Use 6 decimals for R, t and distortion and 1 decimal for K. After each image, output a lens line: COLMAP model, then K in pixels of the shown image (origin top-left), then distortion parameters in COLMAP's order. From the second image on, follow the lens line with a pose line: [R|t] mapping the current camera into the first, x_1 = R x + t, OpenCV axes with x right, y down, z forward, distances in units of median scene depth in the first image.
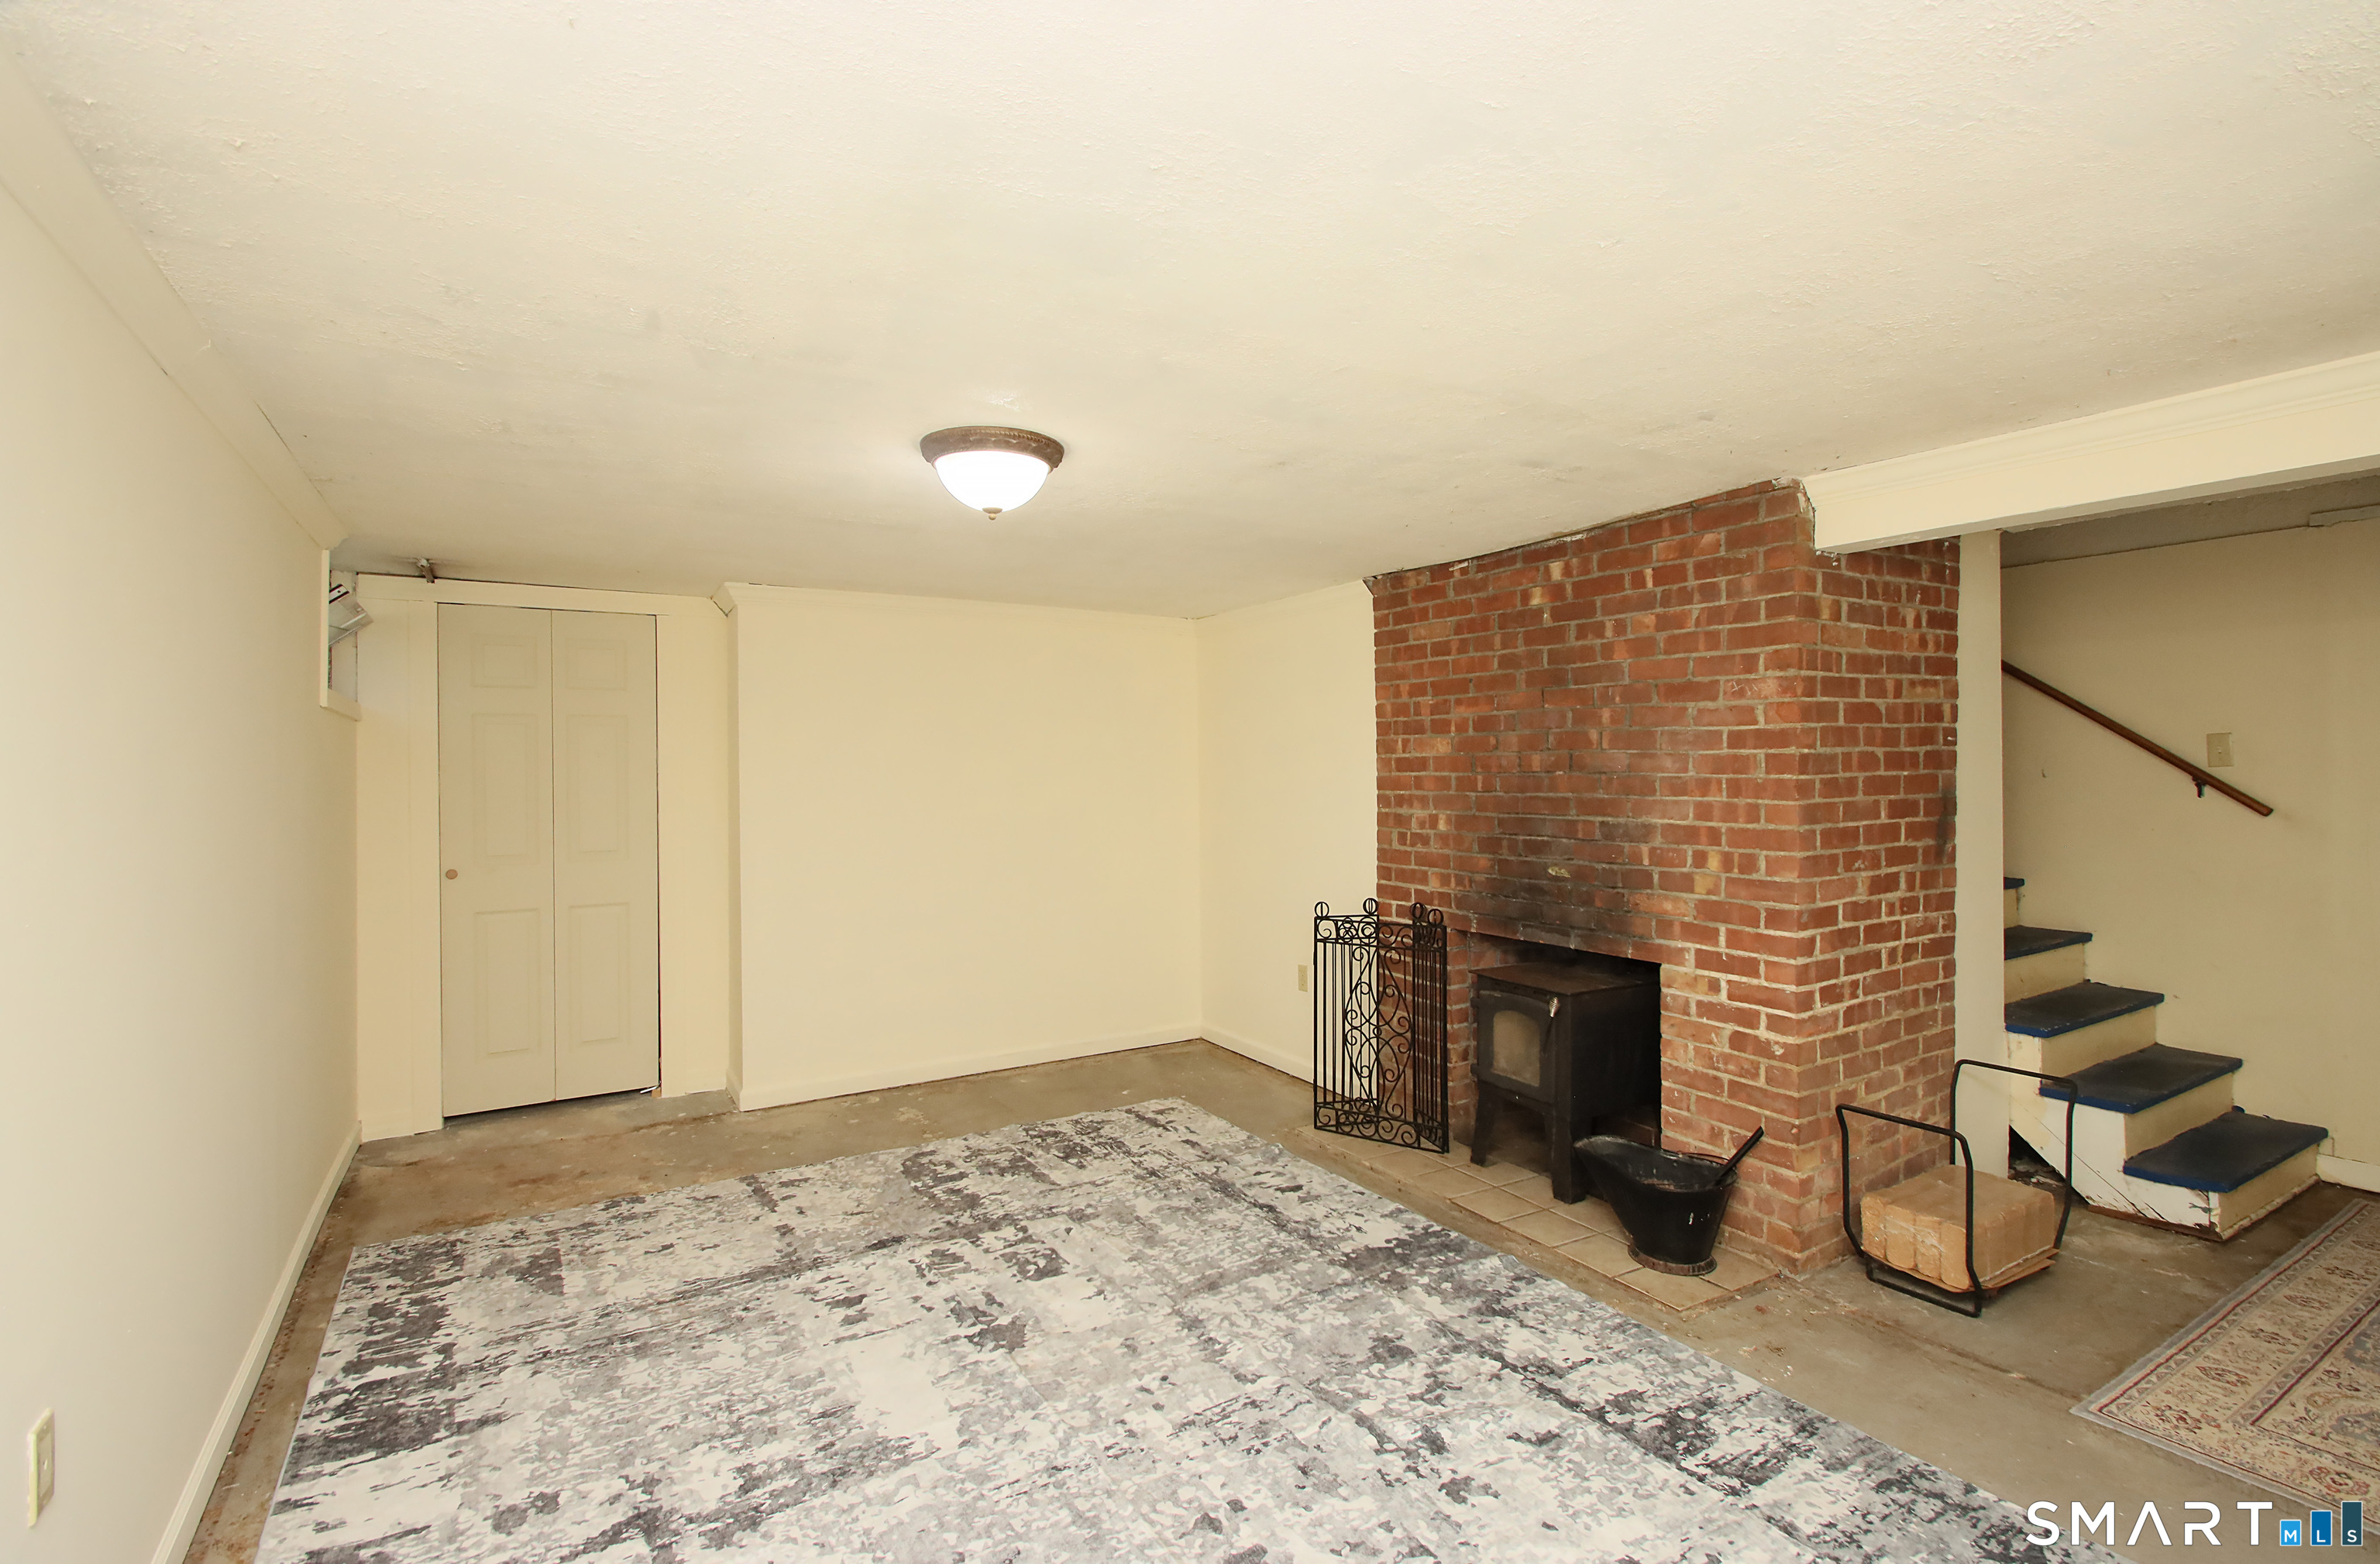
lens RADIAL K [[1110.6, 0, 1186.8], [0, 1110.6, 766.0], [0, 0, 1]] dist [0.014875, -0.019923]
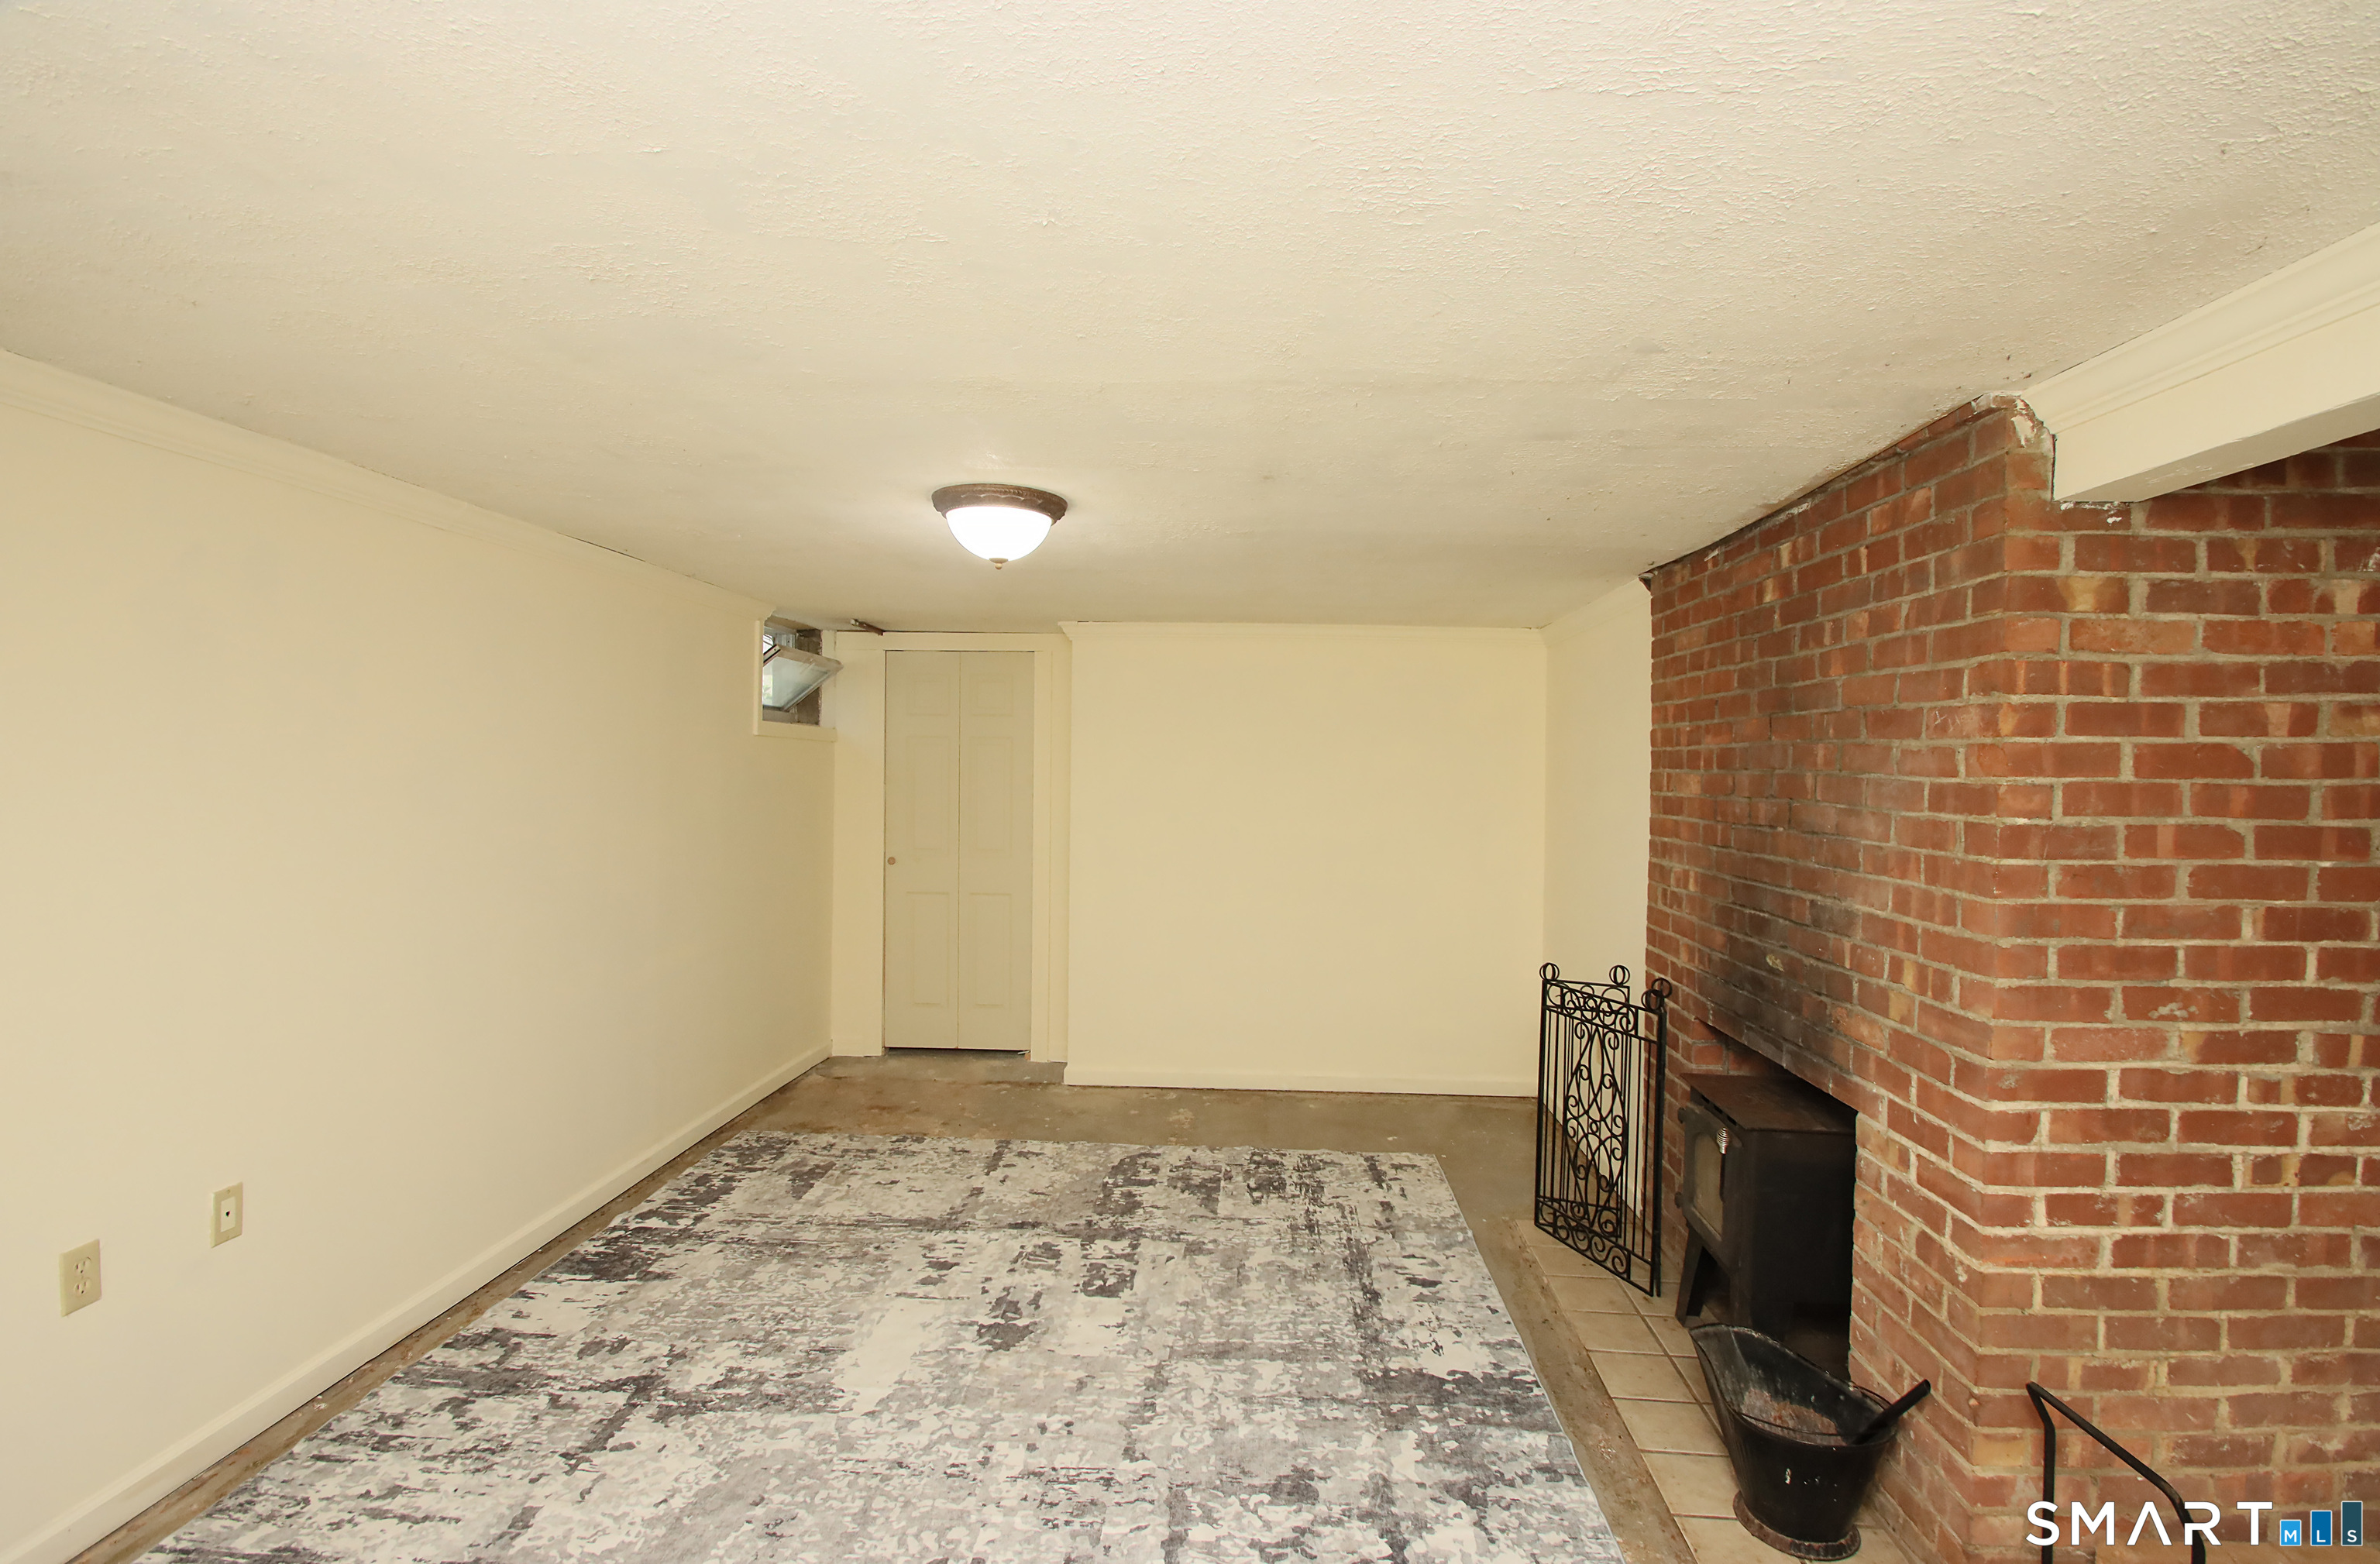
lens RADIAL K [[1097.2, 0, 1182.3], [0, 1097.2, 784.0], [0, 0, 1]] dist [0.016142, -0.019170]
pose [[0.826054, 0.028226, -0.562883, 0.468017], [-0.020246, 0.999587, 0.020413, -0.034514], [0.563227, -0.005466, 0.826284, 0.192212]]
